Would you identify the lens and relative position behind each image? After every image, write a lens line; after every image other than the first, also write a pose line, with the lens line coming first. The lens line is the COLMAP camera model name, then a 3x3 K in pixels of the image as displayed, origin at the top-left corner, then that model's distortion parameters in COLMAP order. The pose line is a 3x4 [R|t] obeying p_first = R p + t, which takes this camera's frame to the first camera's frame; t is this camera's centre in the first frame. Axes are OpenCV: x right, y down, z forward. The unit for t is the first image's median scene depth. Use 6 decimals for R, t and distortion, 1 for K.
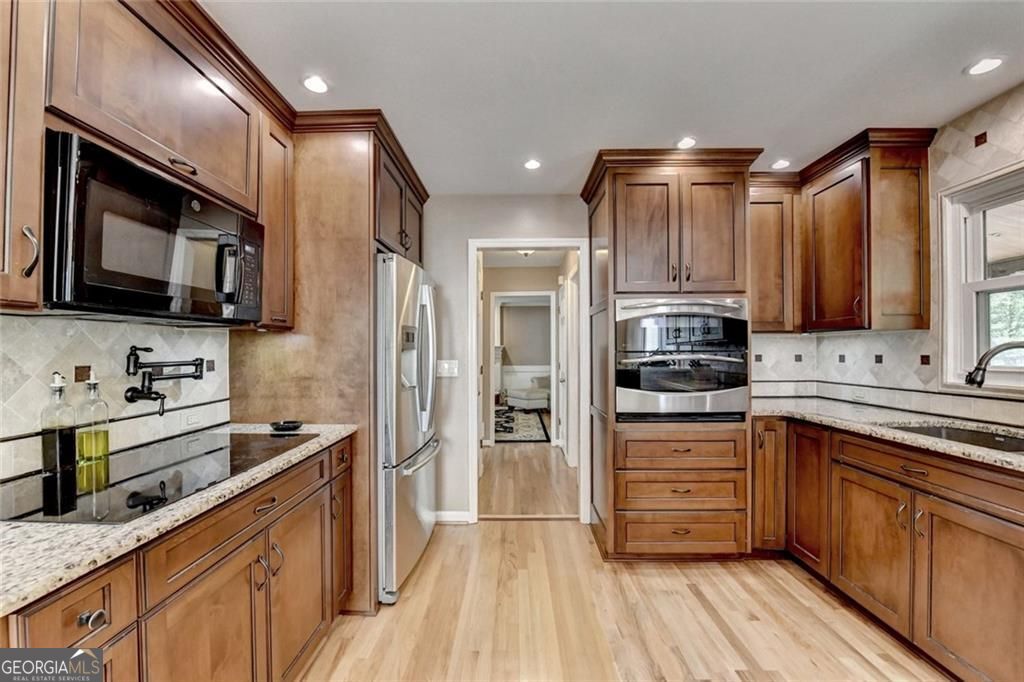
lens RADIAL K [[416.3, 0, 507.5], [0, 416.3, 342.7], [0, 0, 1]] dist [-0.018996, -0.000434]
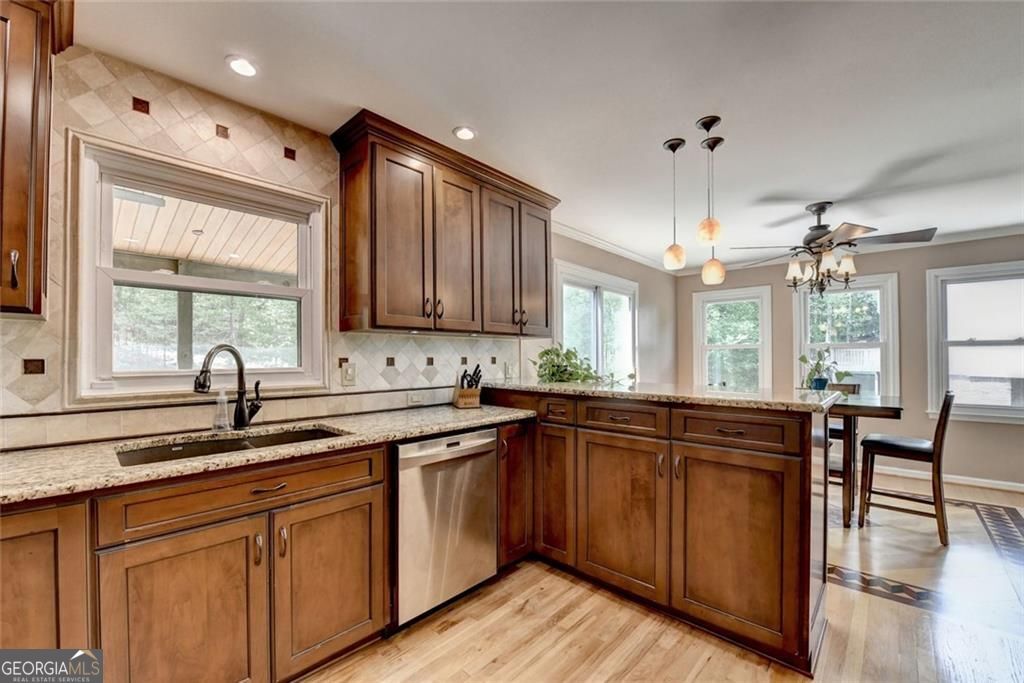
lens RADIAL K [[418.5, 0, 510.7], [0, 418.5, 352.0], [0, 0, 1]] dist [0.000770, 0.000062]
pose [[-0.745001, 0.007183, 0.667025, 0.004276], [-0.016167, 0.999454, -0.028820, 0.032232], [-0.666868, -0.032255, -0.744478, 1.221070]]
